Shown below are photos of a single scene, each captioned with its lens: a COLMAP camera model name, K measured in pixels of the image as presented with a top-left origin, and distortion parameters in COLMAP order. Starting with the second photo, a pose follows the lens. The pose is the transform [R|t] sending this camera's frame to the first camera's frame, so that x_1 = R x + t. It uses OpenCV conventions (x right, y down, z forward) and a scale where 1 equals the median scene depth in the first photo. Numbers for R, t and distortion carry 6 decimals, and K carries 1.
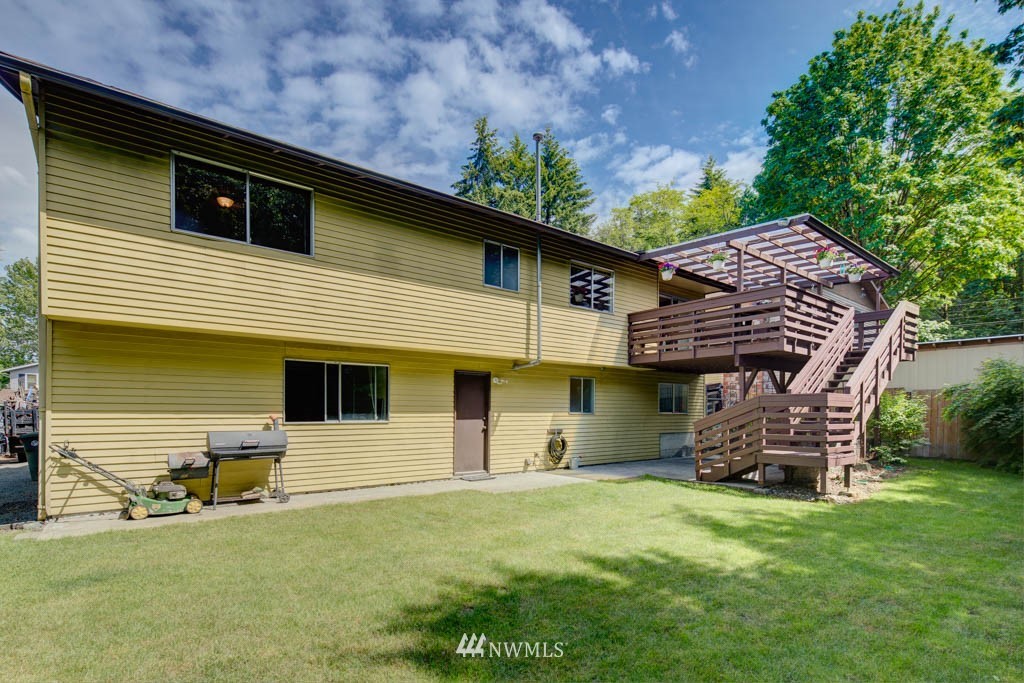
lens RADIAL K [[510.1, 0, 512.0], [0, 510.1, 341.5], [0, 0, 1]] dist [-0.000895, -0.000291]
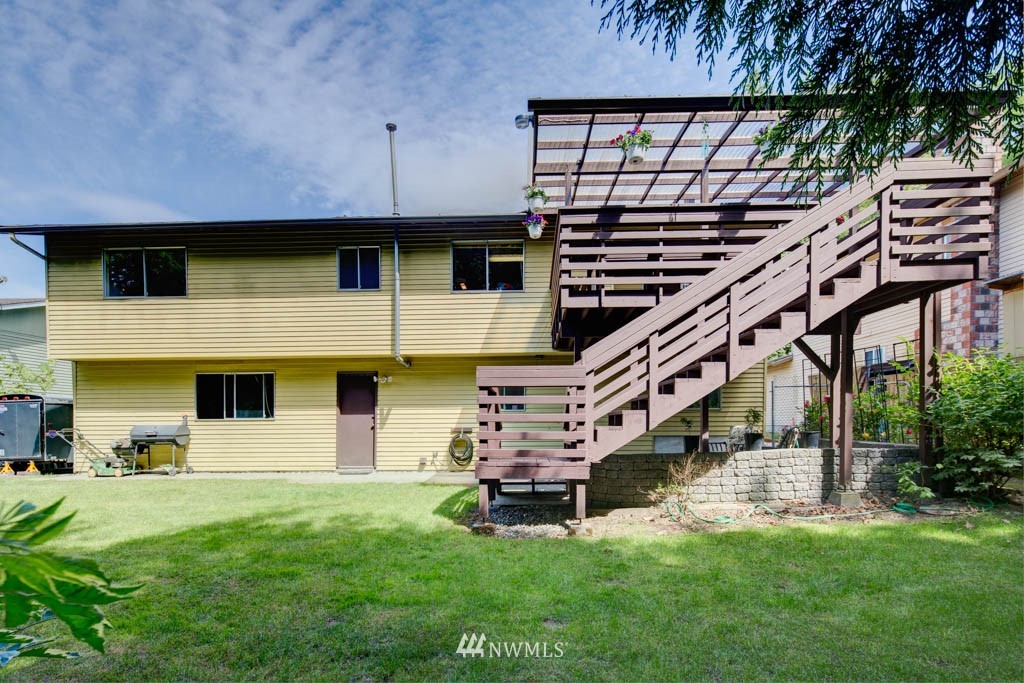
lens RADIAL K [[510.1, 0, 512.0], [0, 510.1, 341.5], [0, 0, 1]] dist [-0.000895, -0.000291]
pose [[0.737102, -0.112454, -0.666359, 0.911044], [0.100786, 0.993323, -0.056147, 0.091852], [0.668224, -0.025774, 0.743514, 0.446523]]
